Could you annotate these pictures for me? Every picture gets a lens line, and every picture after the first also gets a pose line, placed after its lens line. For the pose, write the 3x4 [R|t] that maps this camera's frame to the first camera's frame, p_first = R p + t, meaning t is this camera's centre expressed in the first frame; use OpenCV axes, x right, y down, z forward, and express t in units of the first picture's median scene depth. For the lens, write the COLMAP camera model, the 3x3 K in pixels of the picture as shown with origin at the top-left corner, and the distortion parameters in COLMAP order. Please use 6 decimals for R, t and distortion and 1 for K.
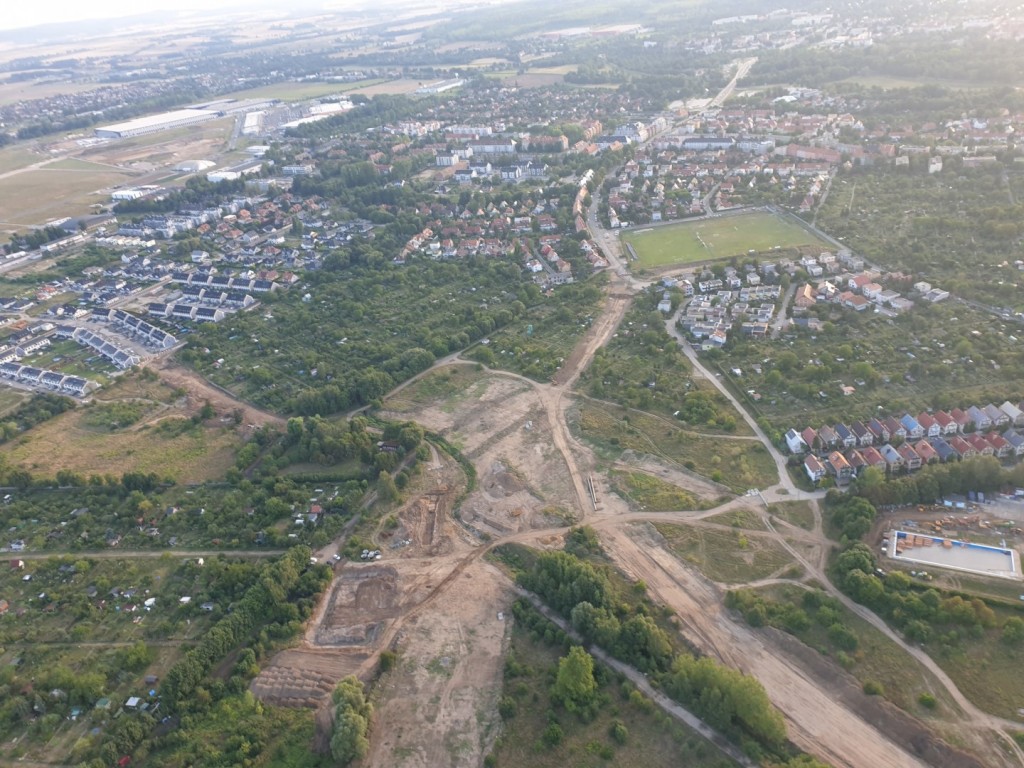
lens RADIAL K [[790.0, 0, 512.0], [0, 790.0, 384.0], [0, 0, 1]] dist [0.013927, 0.001905]
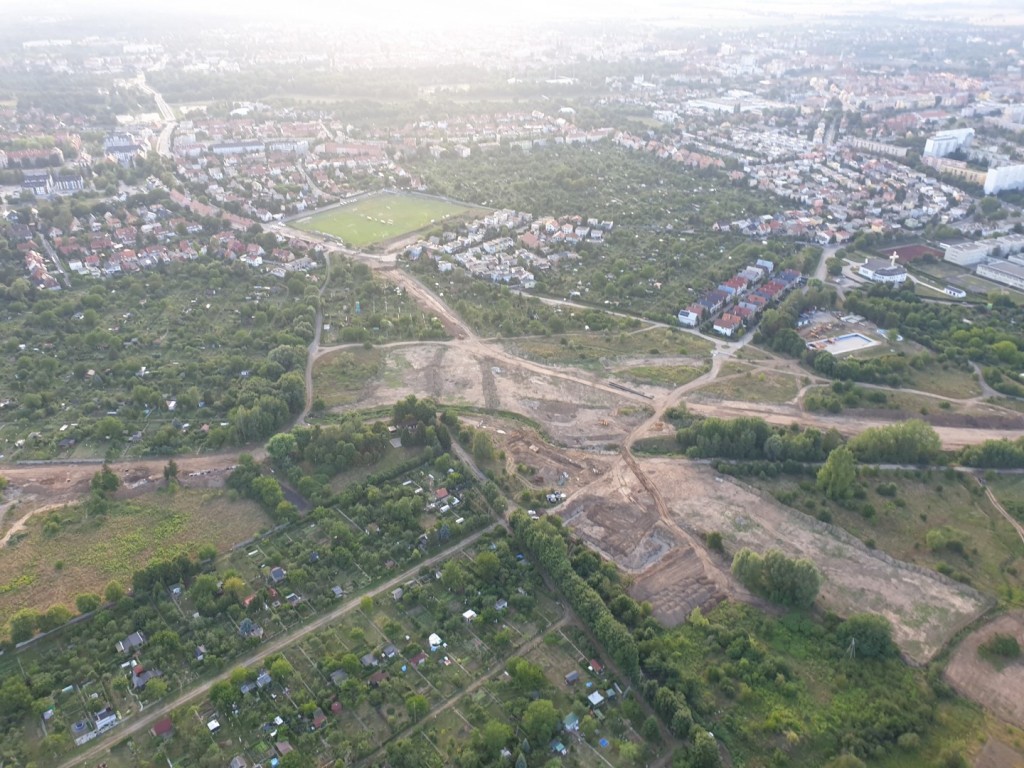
lens RADIAL K [[782.2, 0, 492.2], [0, 782.2, 380.9], [0, 0, 1]] dist [0.012997, 0.009948]
pose [[0.672071, -0.240966, 0.700182, -0.629863], [0.280938, 0.957850, 0.059983, 0.002978], [-0.685123, 0.156395, 0.711440, 0.267819]]
